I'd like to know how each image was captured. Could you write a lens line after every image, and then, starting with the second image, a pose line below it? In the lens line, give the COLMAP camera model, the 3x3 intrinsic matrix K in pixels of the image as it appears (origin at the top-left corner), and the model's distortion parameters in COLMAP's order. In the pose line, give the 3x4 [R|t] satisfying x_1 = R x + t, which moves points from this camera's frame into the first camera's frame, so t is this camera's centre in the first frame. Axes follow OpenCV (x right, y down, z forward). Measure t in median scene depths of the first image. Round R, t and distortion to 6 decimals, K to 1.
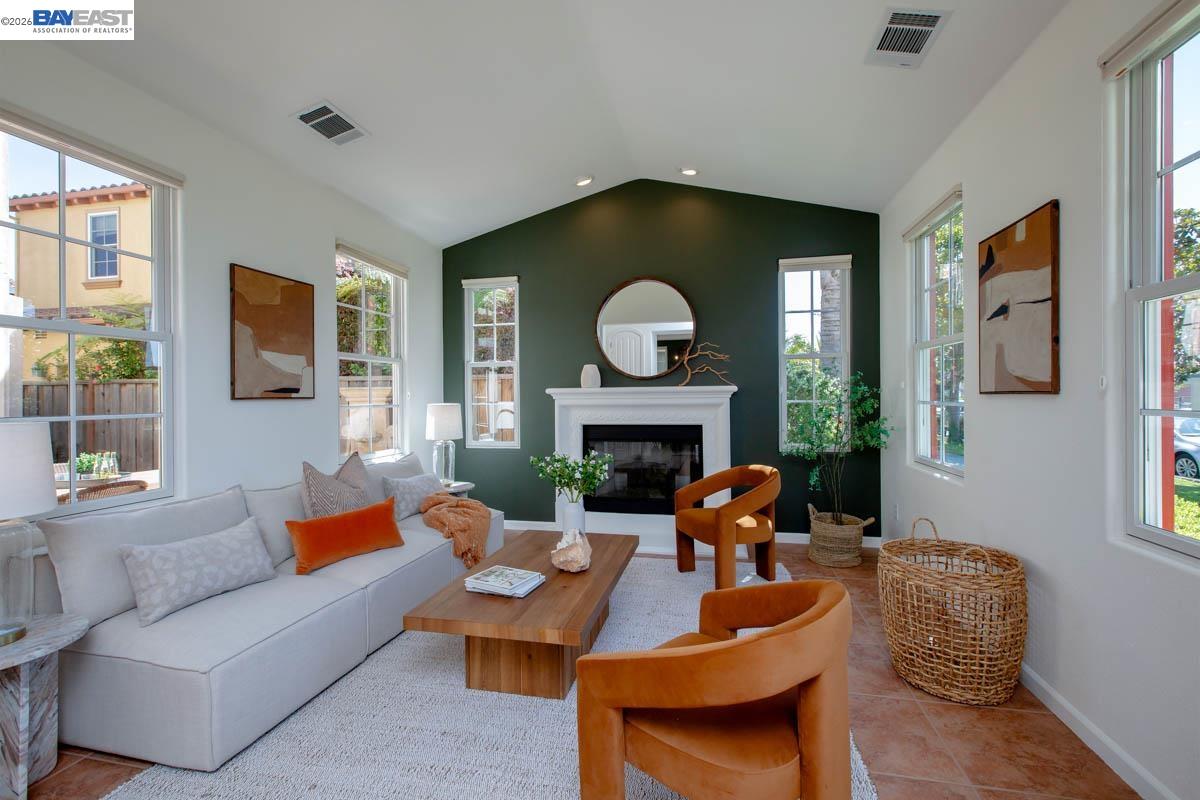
lens RADIAL K [[534.6, 0, 596.4], [0, 534.6, 399.3], [0, 0, 1]] dist [0.000510, -0.000463]
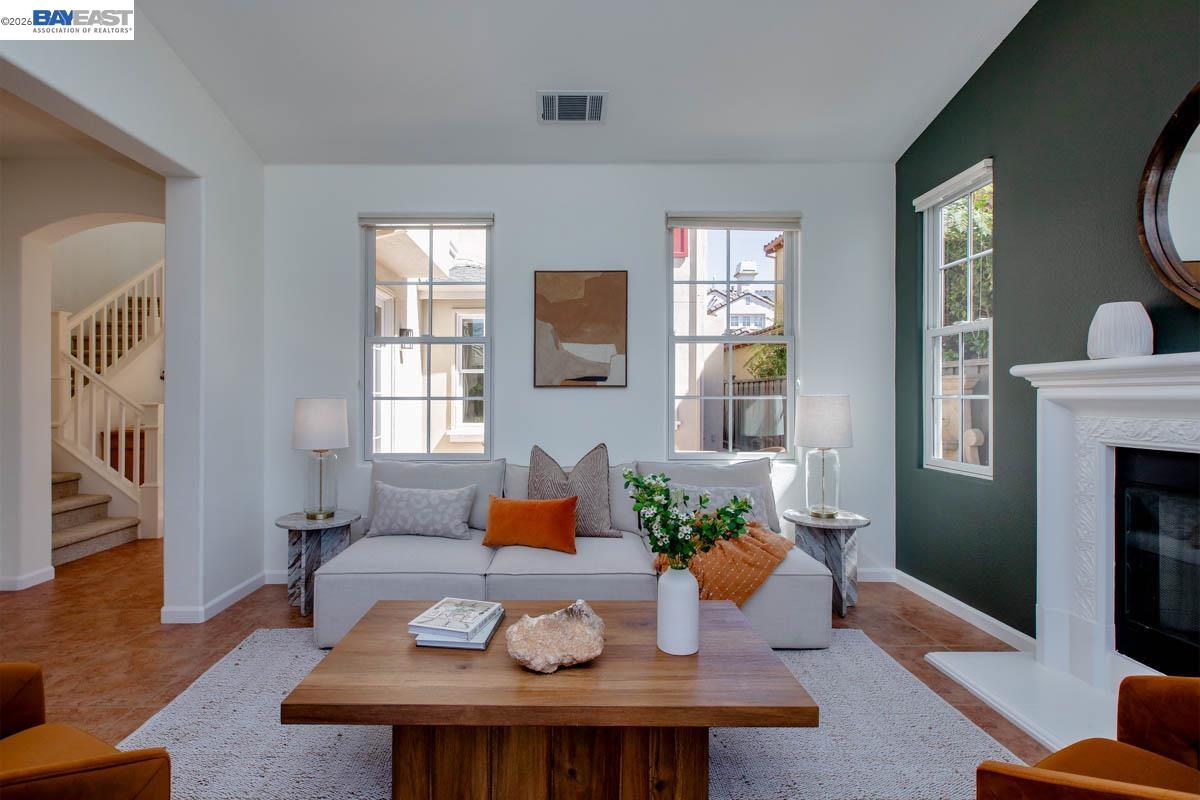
lens RADIAL K [[547.8, 0, 560.5], [0, 547.8, 394.2], [0, 0, 1]] dist [0.001767, -0.000414]
pose [[0.222585, 0.003355, -0.974907, 0.386472], [-0.006077, 0.999979, 0.002053, 0.010201], [0.974894, 0.005468, 0.222601, 0.604701]]
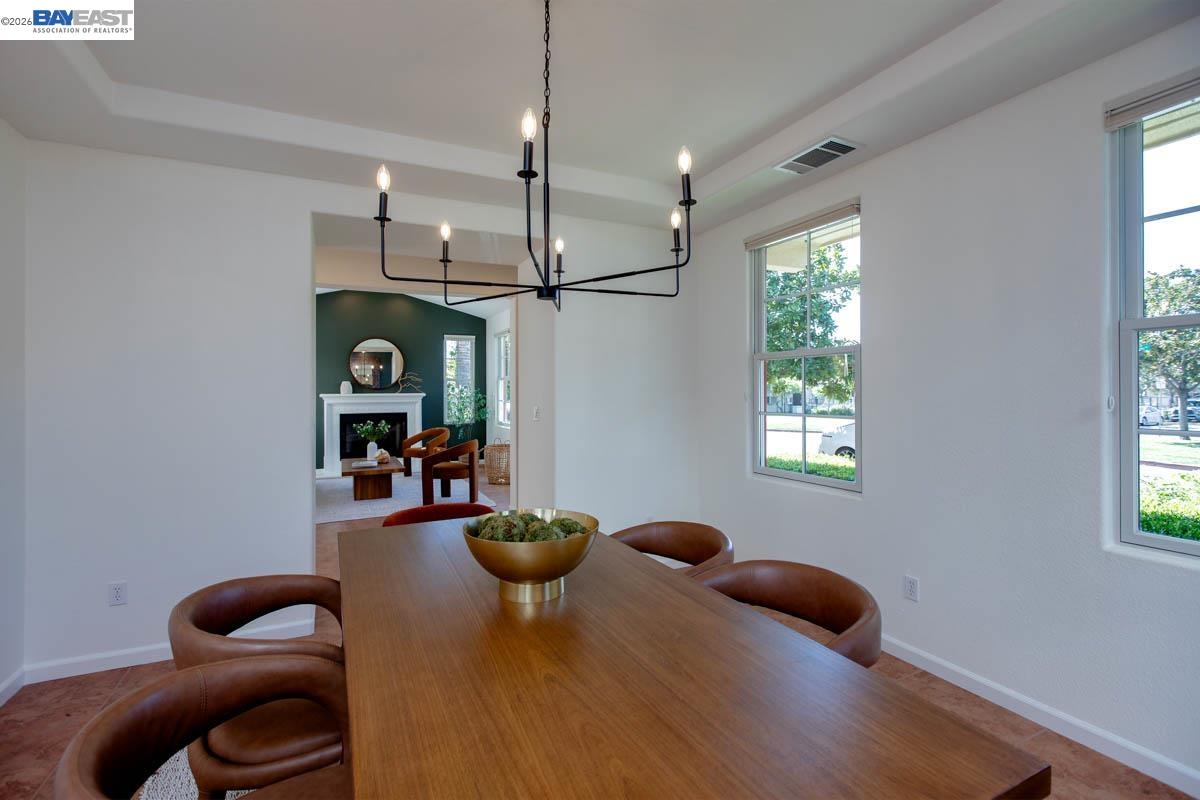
lens RADIAL K [[534.6, 0, 596.4], [0, 534.6, 399.3], [0, 0, 1]] dist [0.000510, -0.000463]
pose [[0.779977, -0.002797, 0.625801, -0.625346], [-0.001337, 0.999980, 0.006136, -0.018816], [-0.625806, -0.005622, 0.779958, -1.262812]]
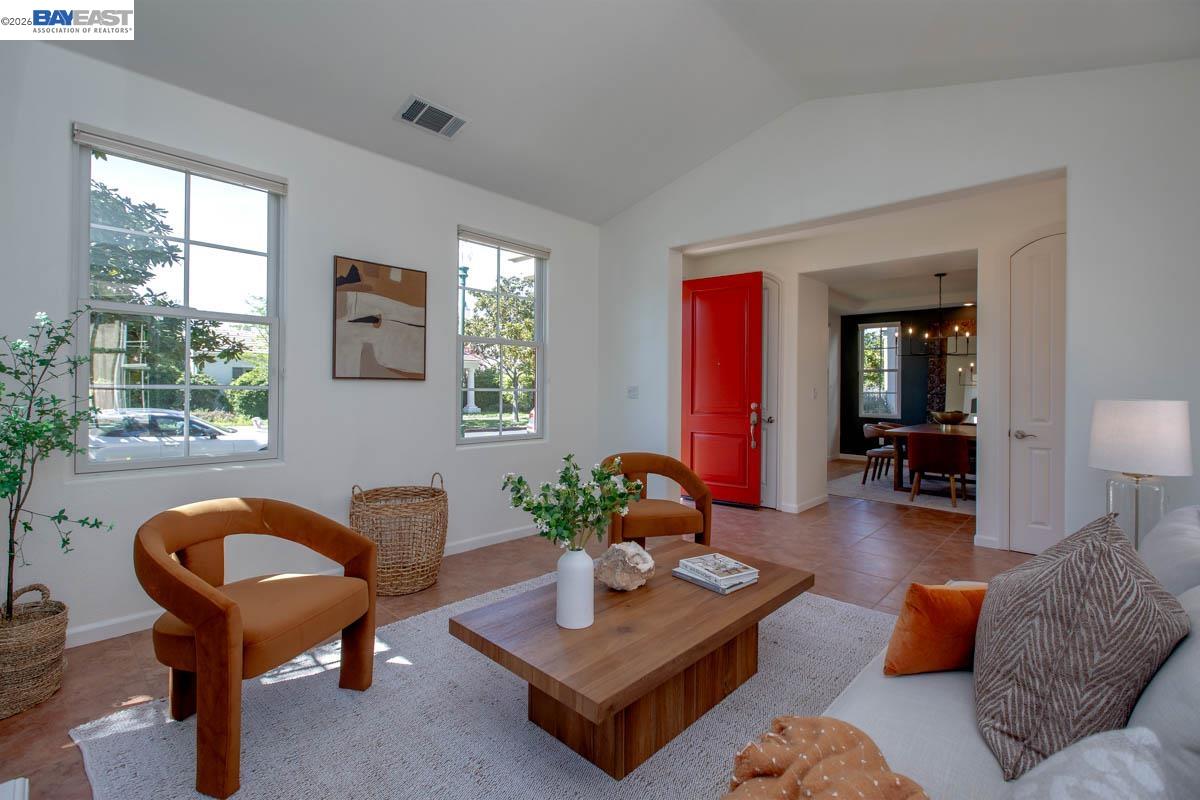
lens RADIAL K [[536.8, 0, 600.8], [0, 536.8, 390.5], [0, 0, 1]] dist [-0.001074, -0.000260]
pose [[-0.858821, -0.001628, 0.512274, -0.303588], [0.000049, 0.999995, 0.003260, 0.009206], [-0.512276, 0.002825, -0.858816, 1.207514]]
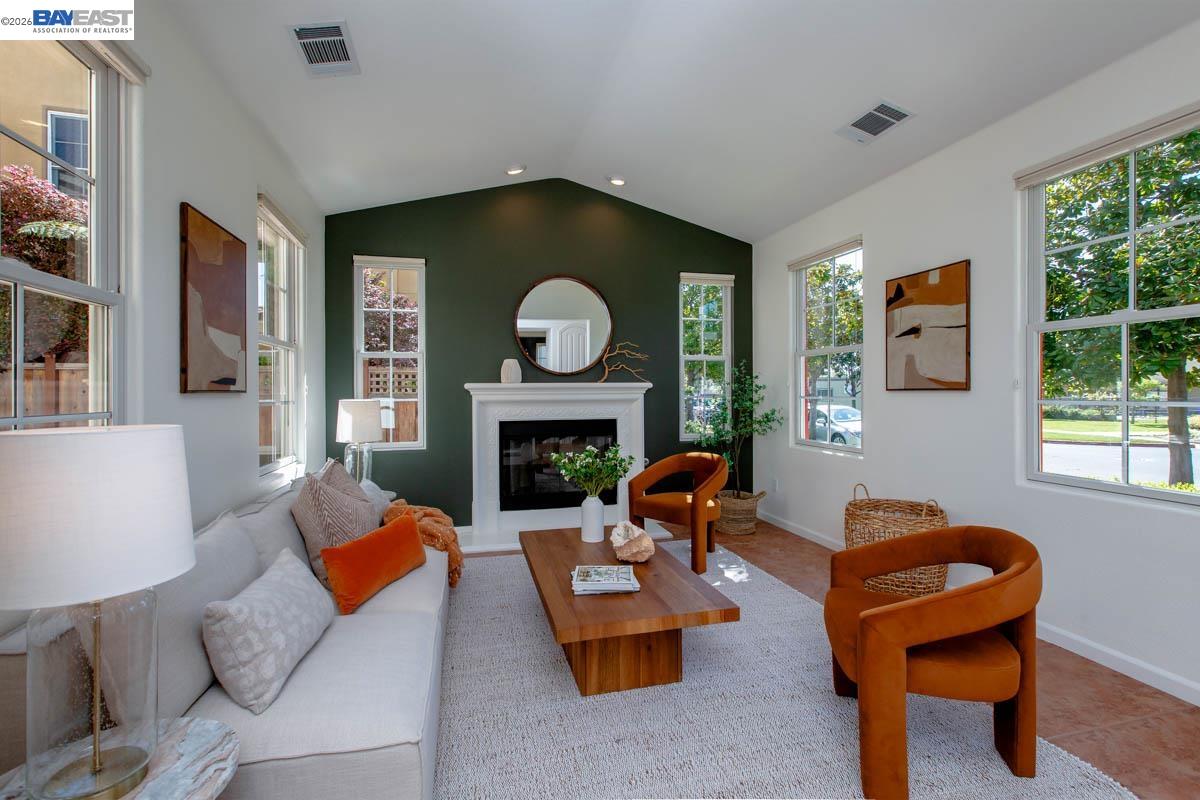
lens RADIAL K [[530.3, 0, 597.1], [0, 530.3, 395.4], [0, 0, 1]] dist [-0.003877, -0.000290]
pose [[0.888861, 0.001548, 0.458174, -0.393098], [-0.000323, 0.999996, -0.002752, 0.004451], [-0.458176, 0.002298, 0.888858, 0.090287]]
